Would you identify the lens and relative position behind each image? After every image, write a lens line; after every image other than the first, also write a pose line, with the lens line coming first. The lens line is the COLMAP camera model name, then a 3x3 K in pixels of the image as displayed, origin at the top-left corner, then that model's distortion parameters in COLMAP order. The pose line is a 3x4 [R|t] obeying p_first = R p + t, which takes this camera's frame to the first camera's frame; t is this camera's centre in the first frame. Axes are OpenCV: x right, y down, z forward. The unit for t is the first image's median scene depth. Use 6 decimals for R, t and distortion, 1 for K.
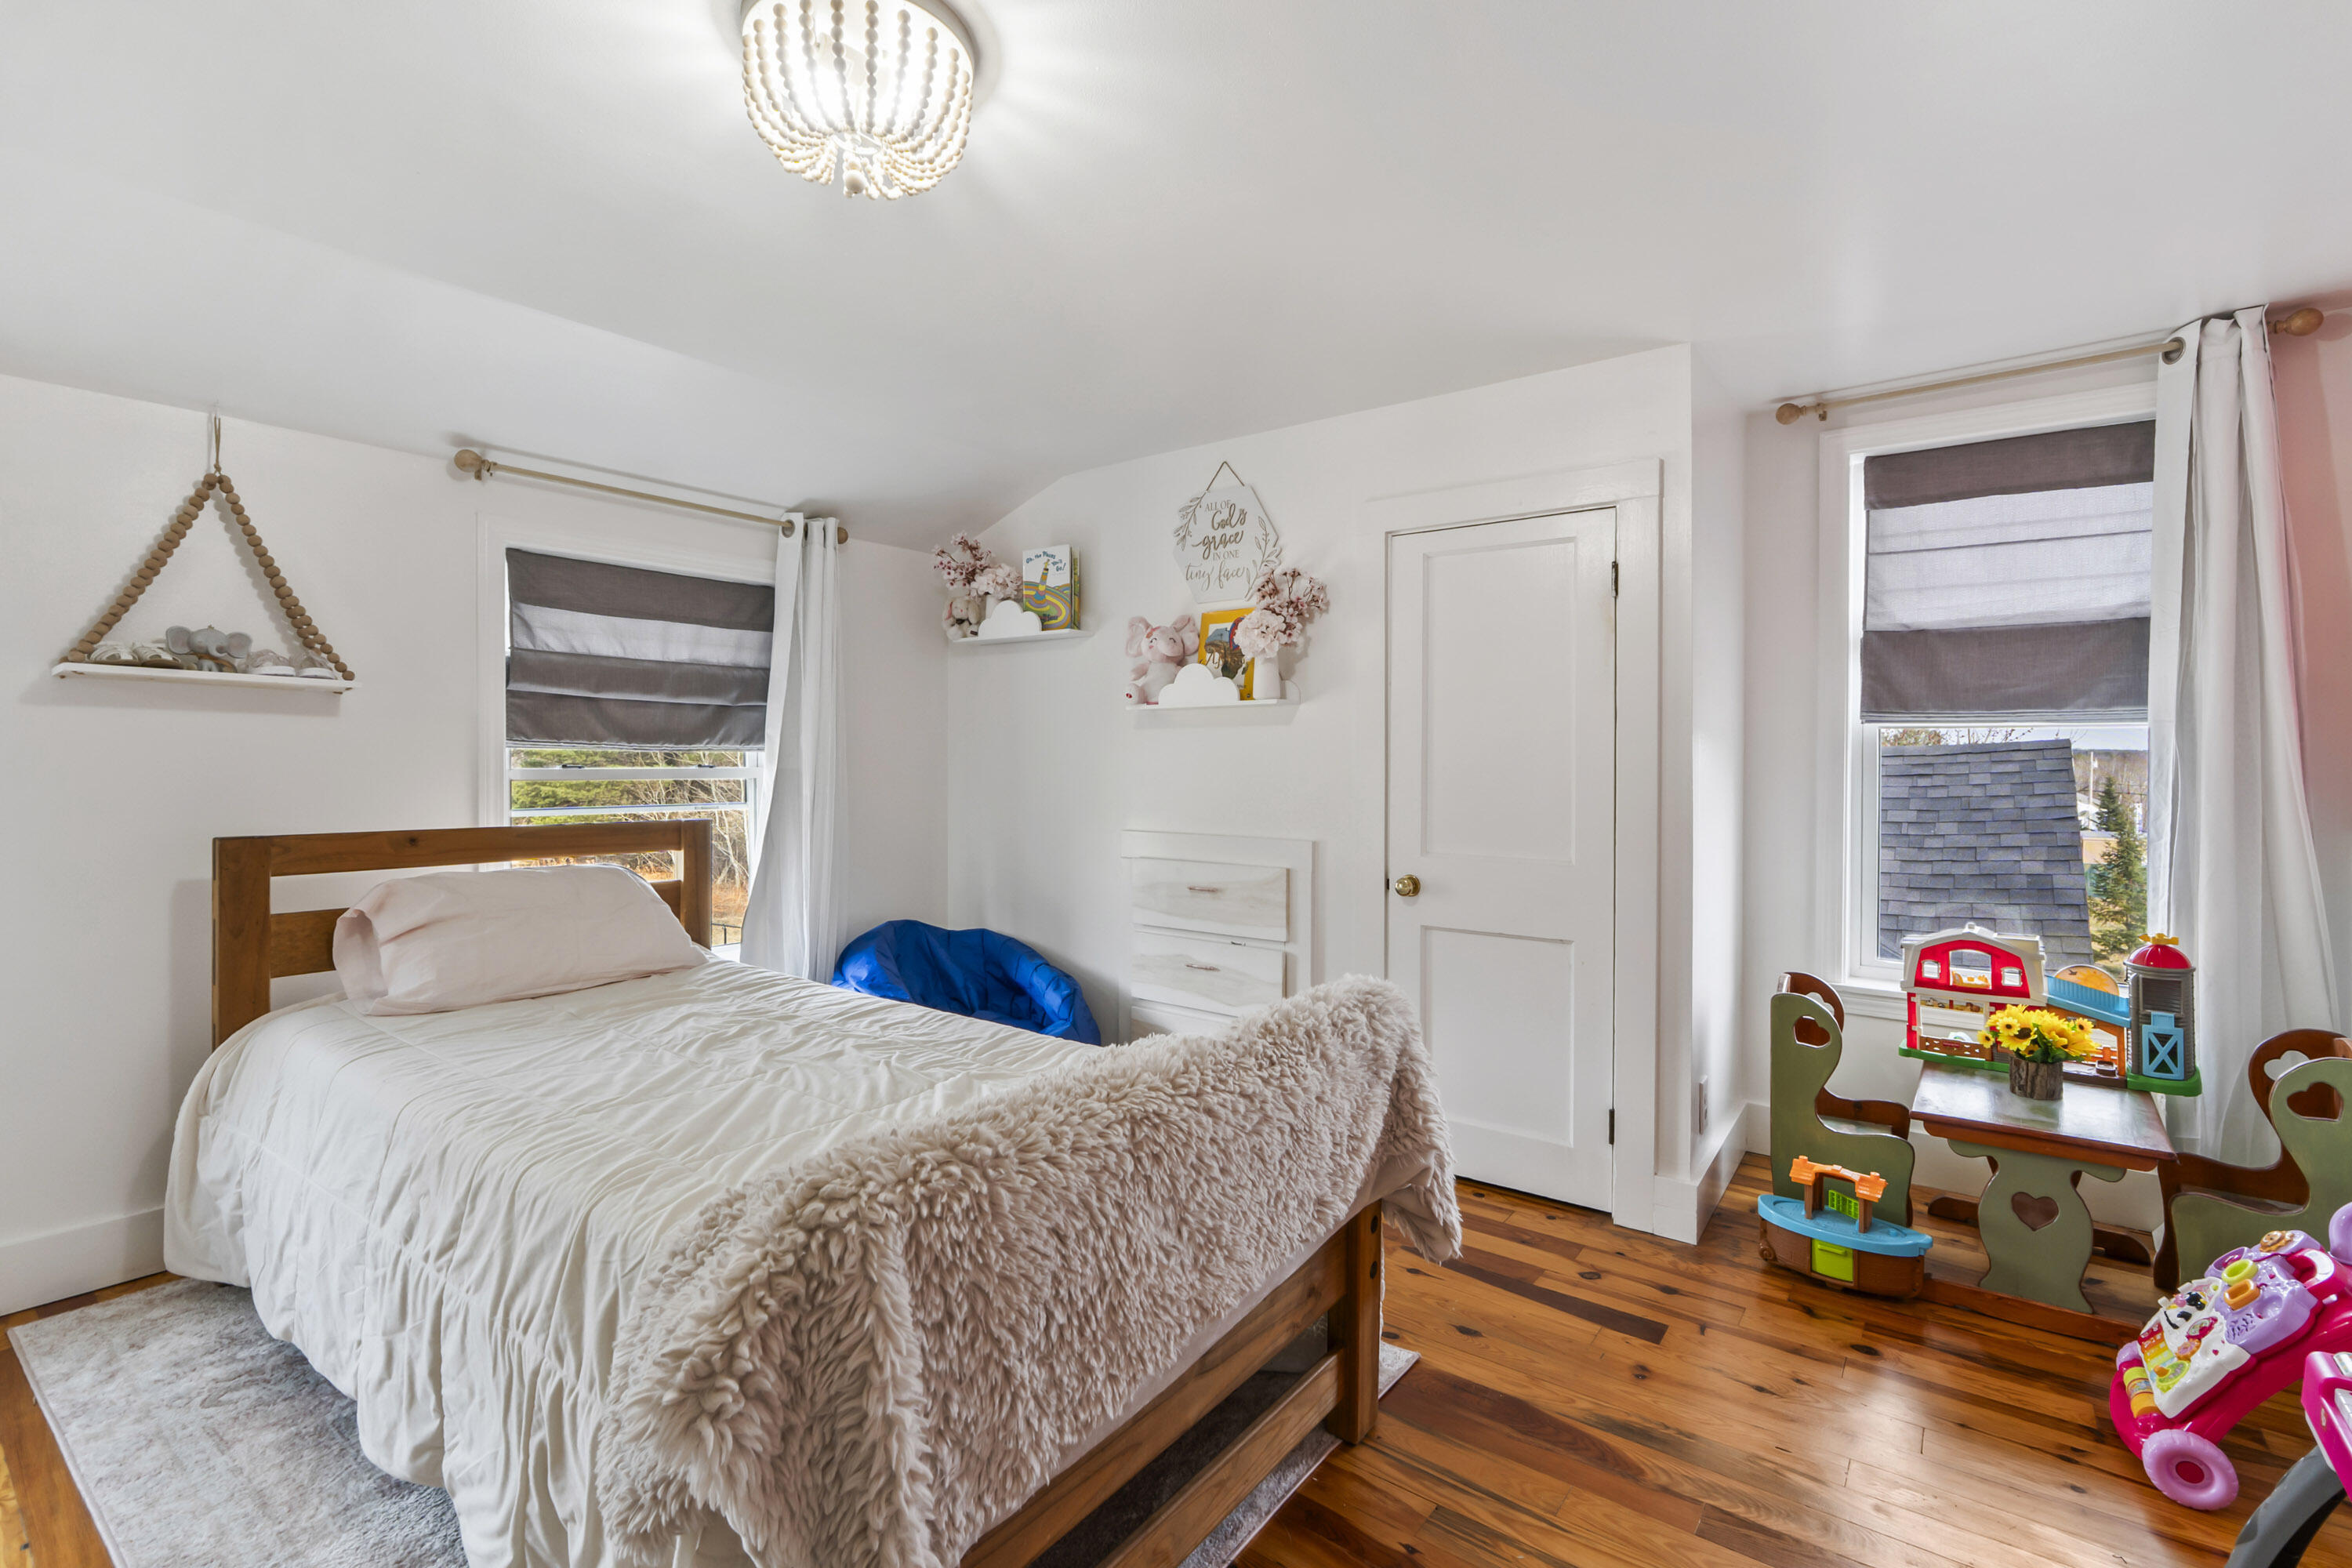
lens RADIAL K [[1074.8, 0, 1181.6], [0, 1074.8, 765.1], [0, 0, 1]] dist [-0.000091, -0.000047]
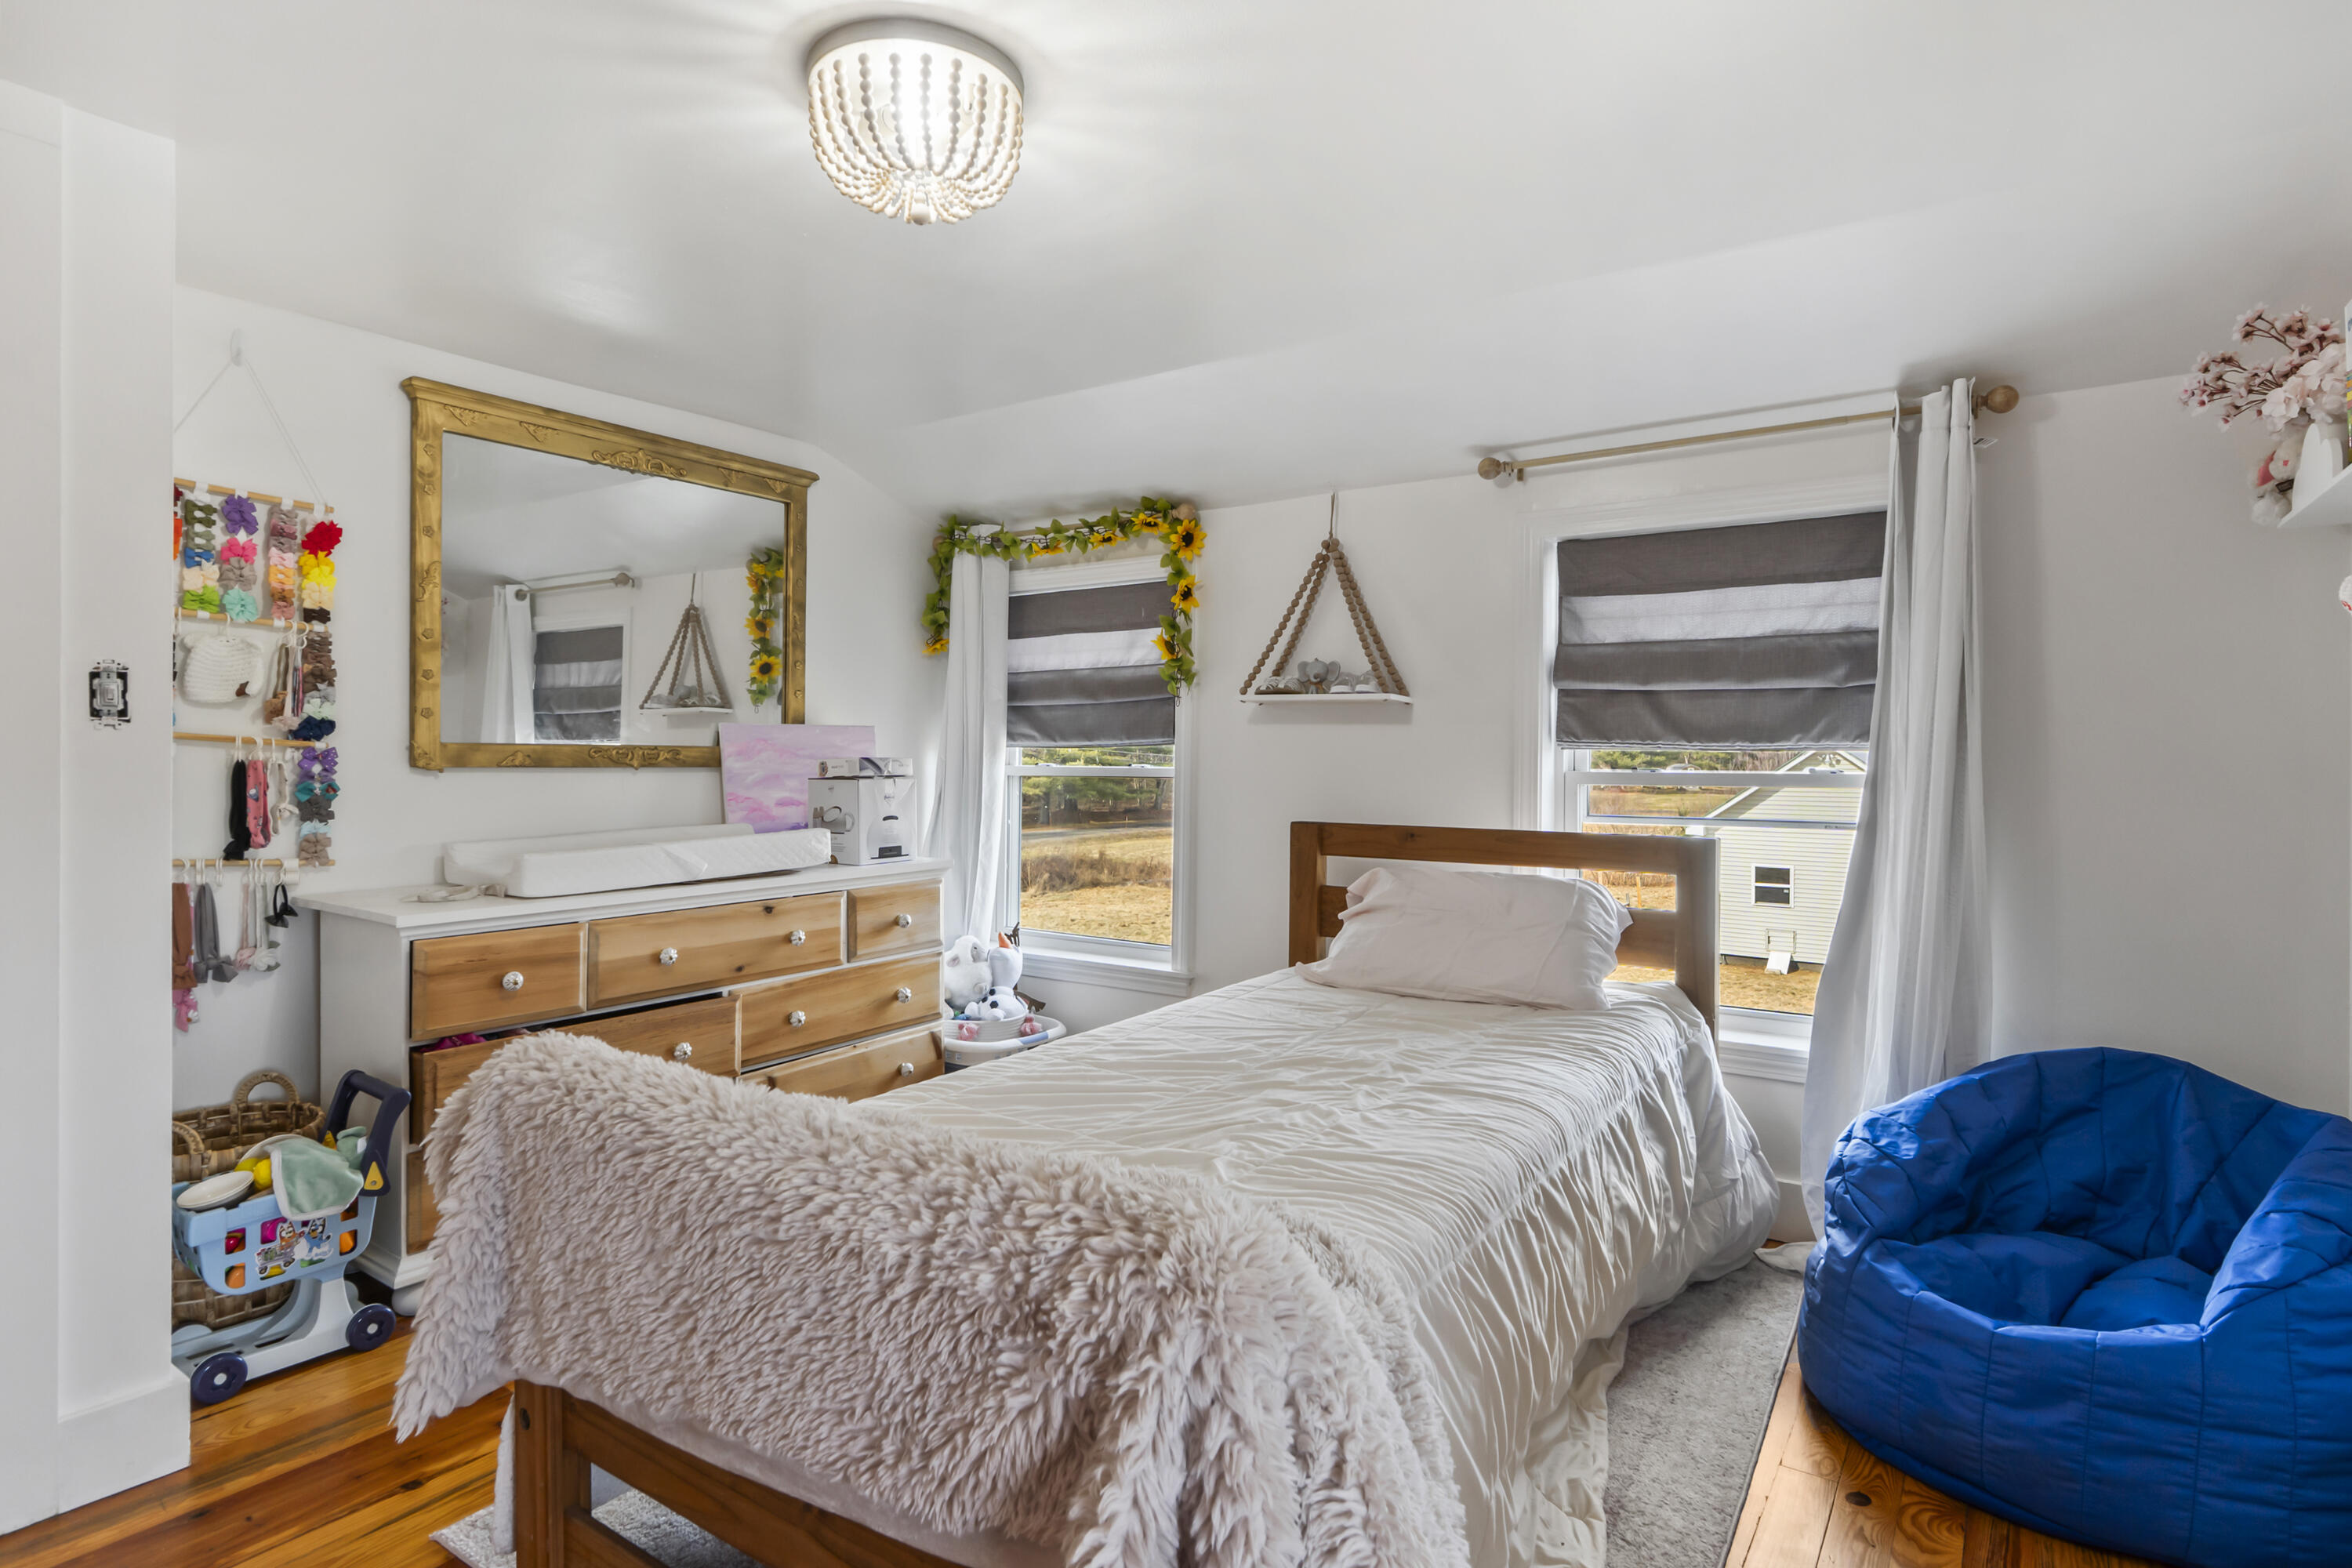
lens RADIAL K [[1225.0, 0, 1176.0], [0, 1225.0, 784.0], [0, 0, 1]] dist [0.000128, -0.000139]
pose [[0.060215, 0.012499, -0.998107, 0.441323], [-0.006776, 0.999904, 0.012113, 0.003378], [0.998162, 0.006034, 0.060294, 0.594878]]
